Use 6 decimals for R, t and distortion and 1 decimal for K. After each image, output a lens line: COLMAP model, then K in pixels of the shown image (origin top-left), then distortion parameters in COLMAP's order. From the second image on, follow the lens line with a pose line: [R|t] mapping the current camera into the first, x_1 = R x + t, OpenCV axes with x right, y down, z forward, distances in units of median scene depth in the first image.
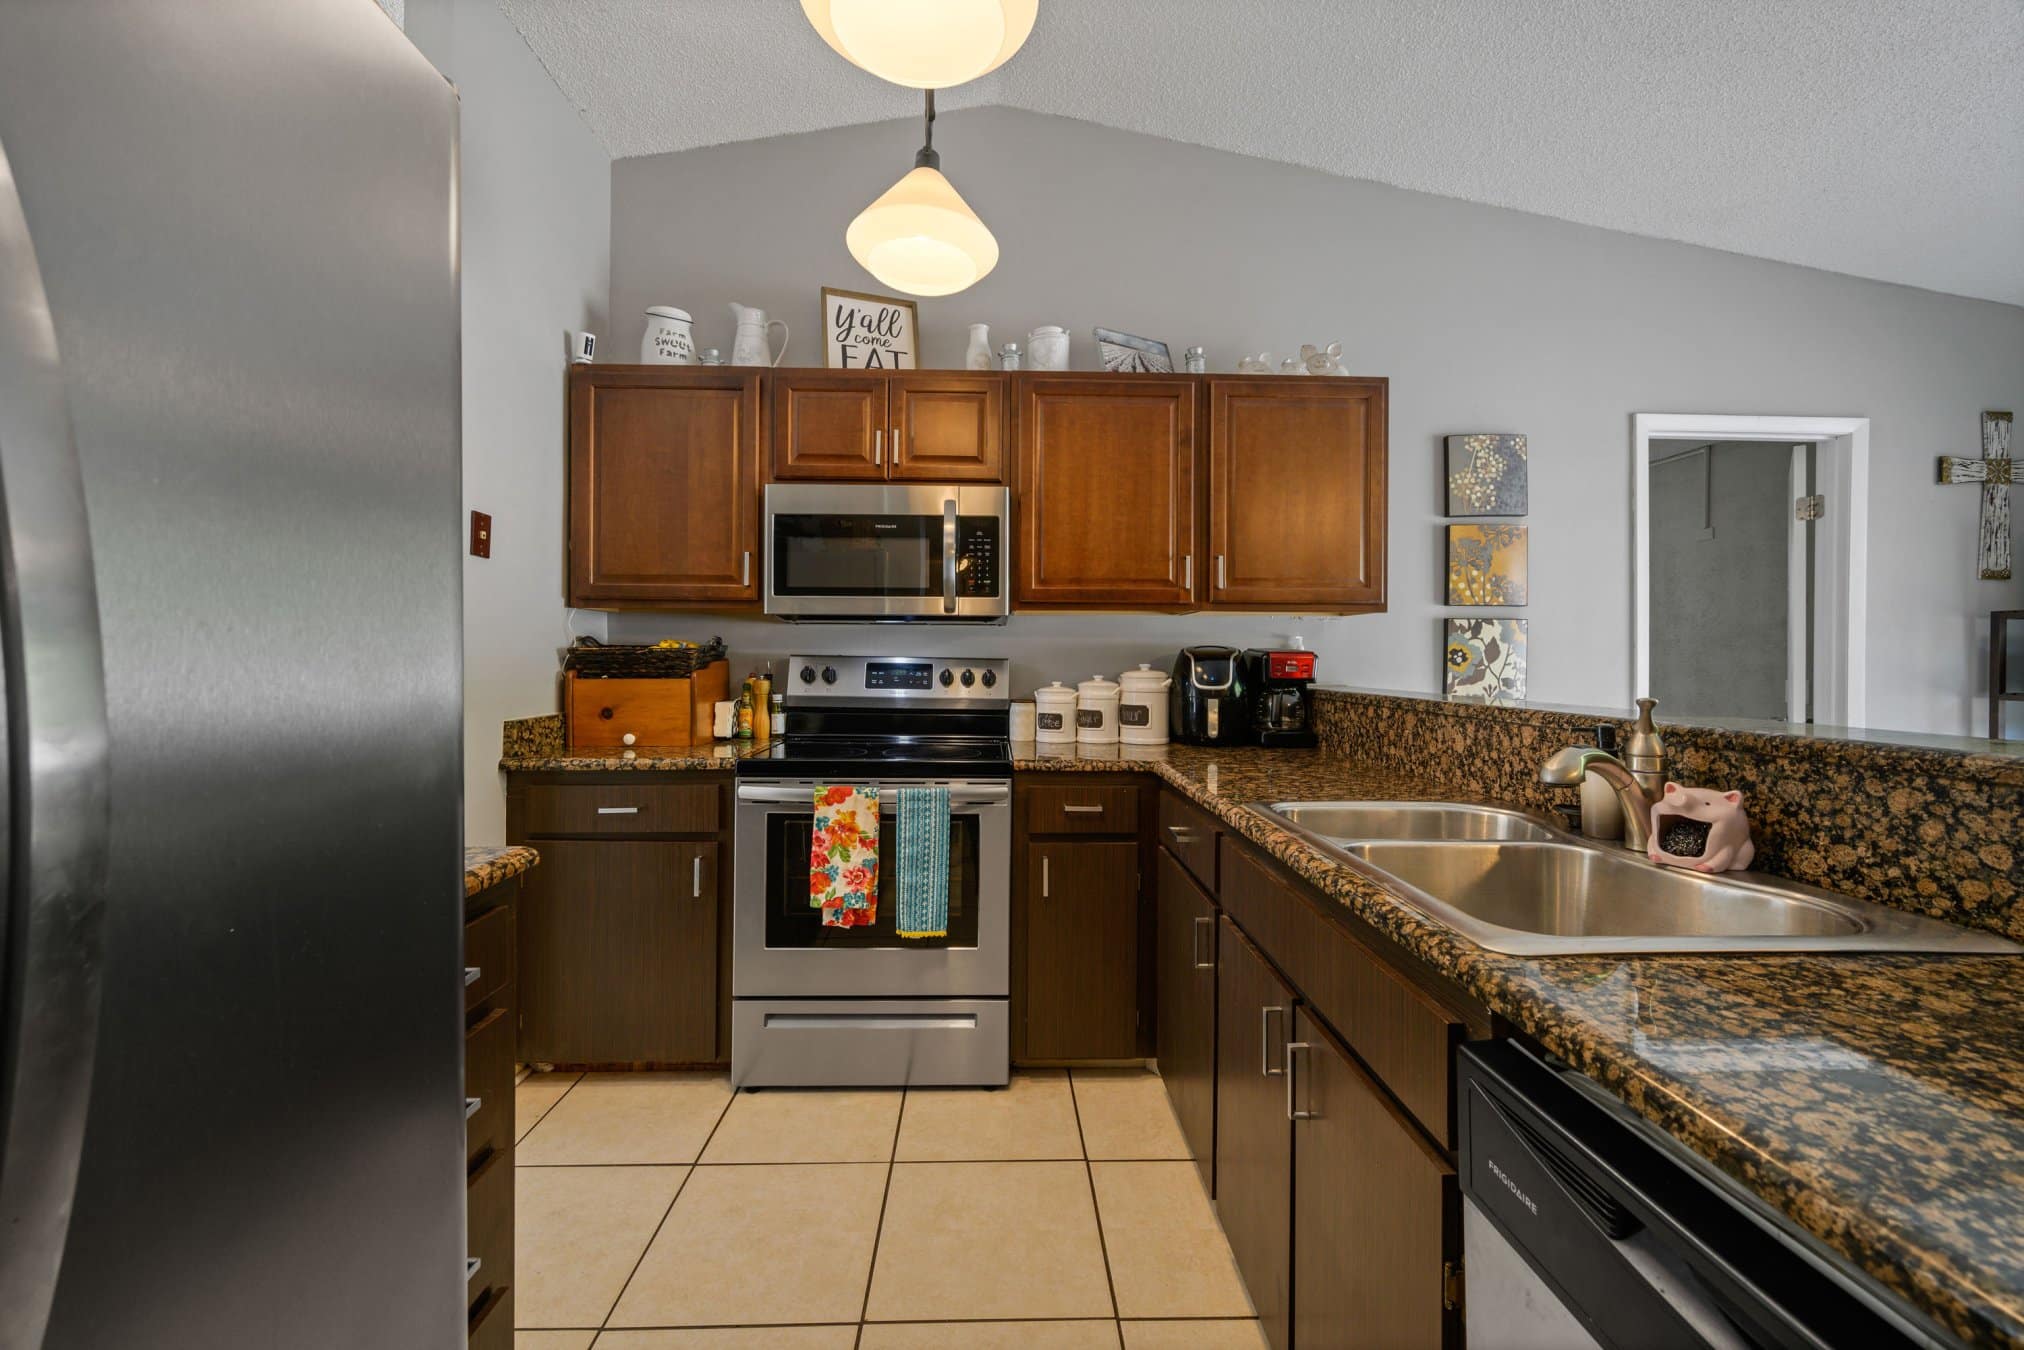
lens RADIAL K [[810.7, 0, 1009.2], [0, 810.7, 674.0], [0, 0, 1]] dist [0.000189, -0.002894]
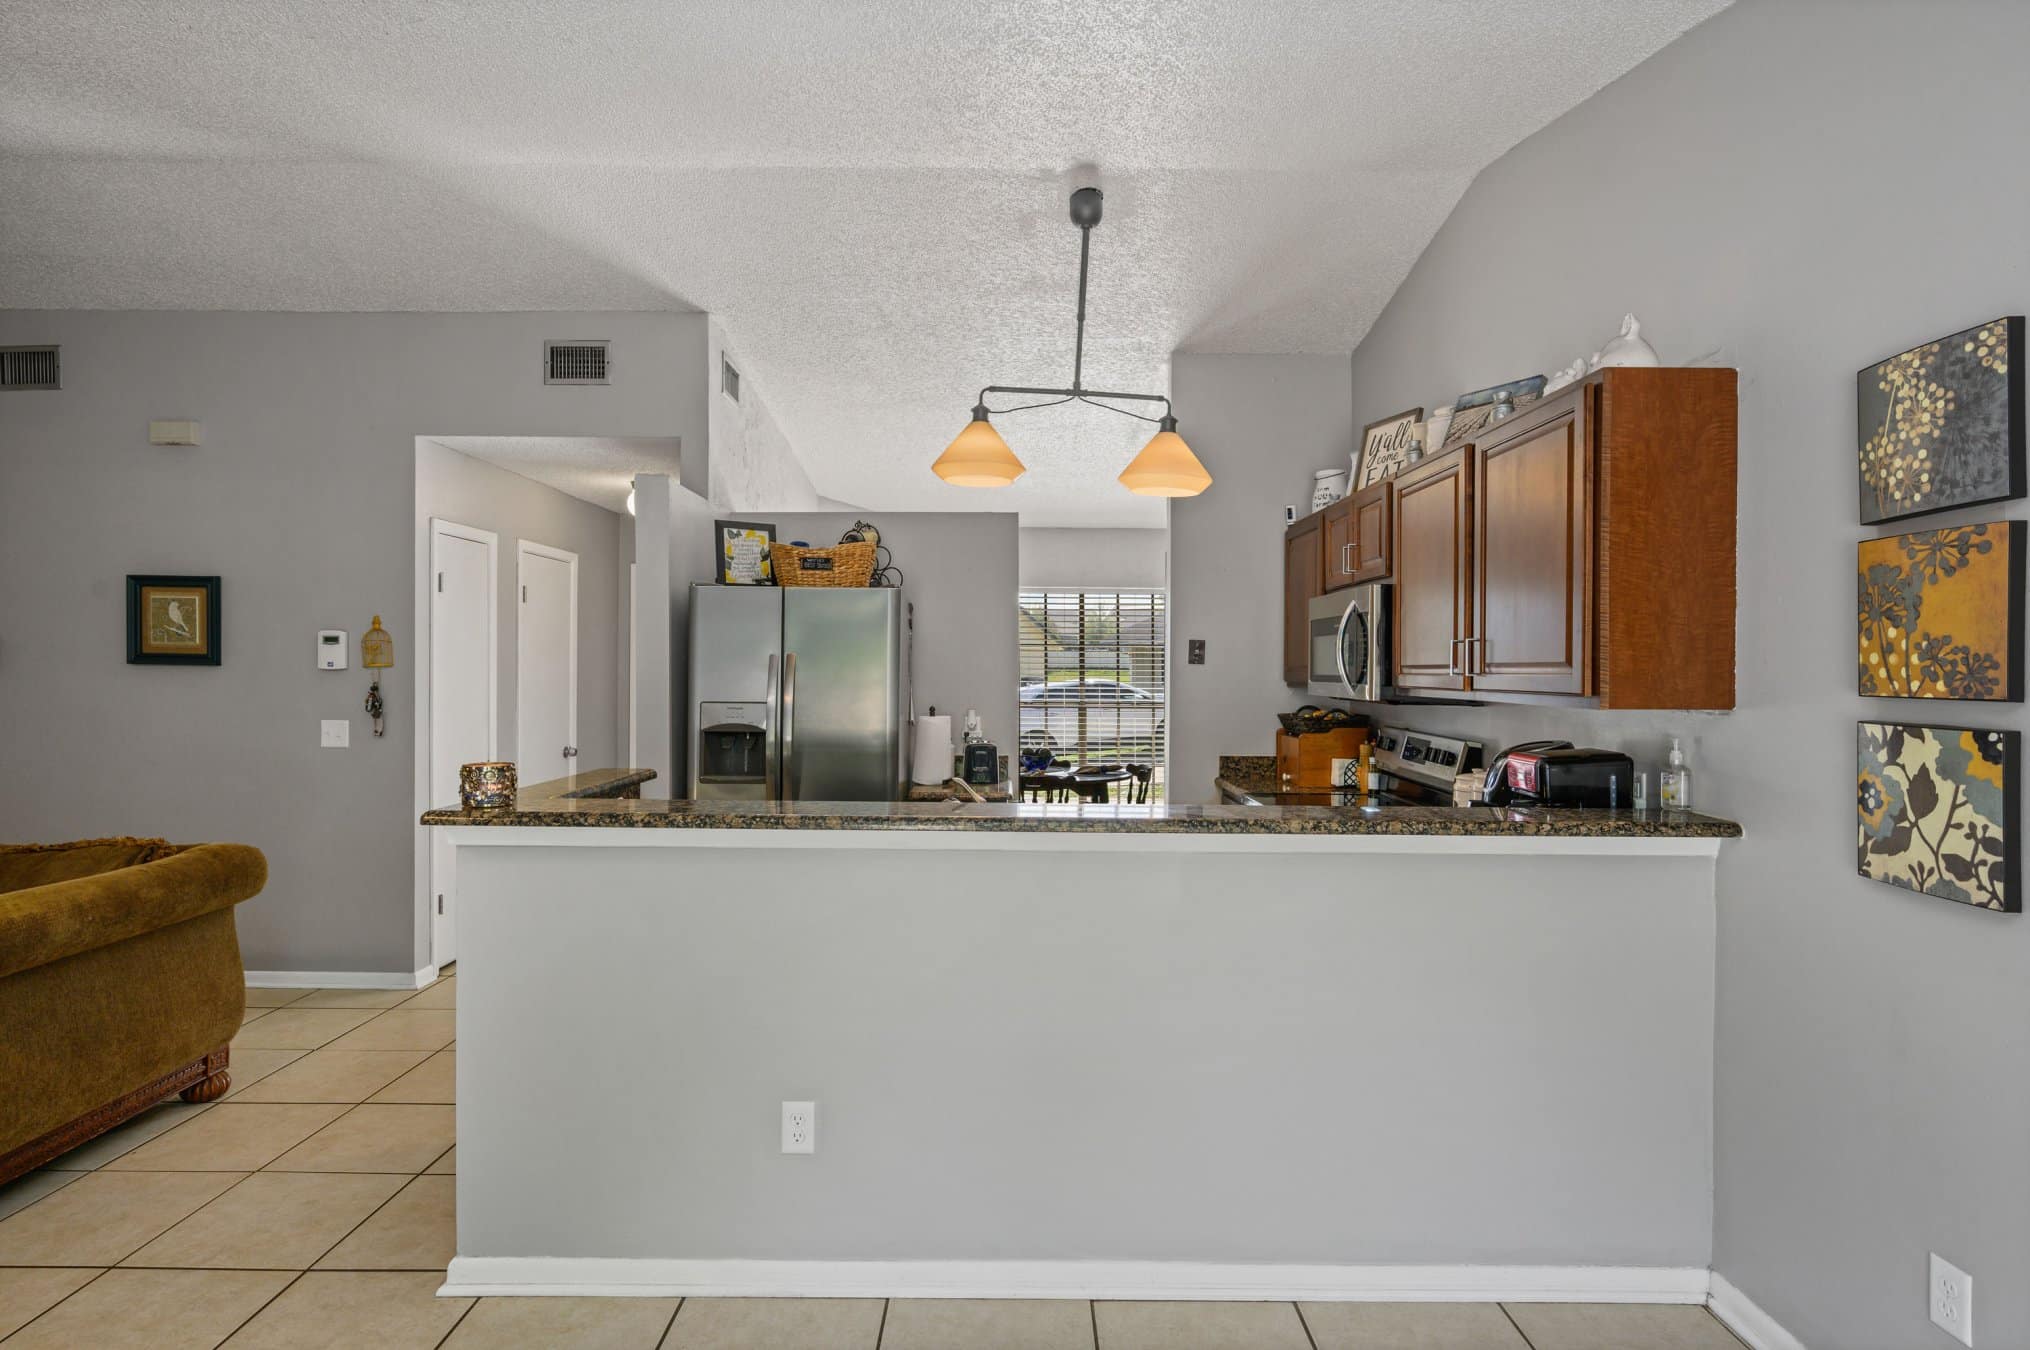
lens RADIAL K [[998.9, 0, 989.5], [0, 998.9, 682.2], [0, 0, 1]] dist [-0.004317, 0.000770]
pose [[-0.037100, 0.009023, -0.999271, 1.212212], [-0.027383, 0.999575, 0.010042, -0.085338], [0.998936, 0.027735, -0.036837, 0.469186]]
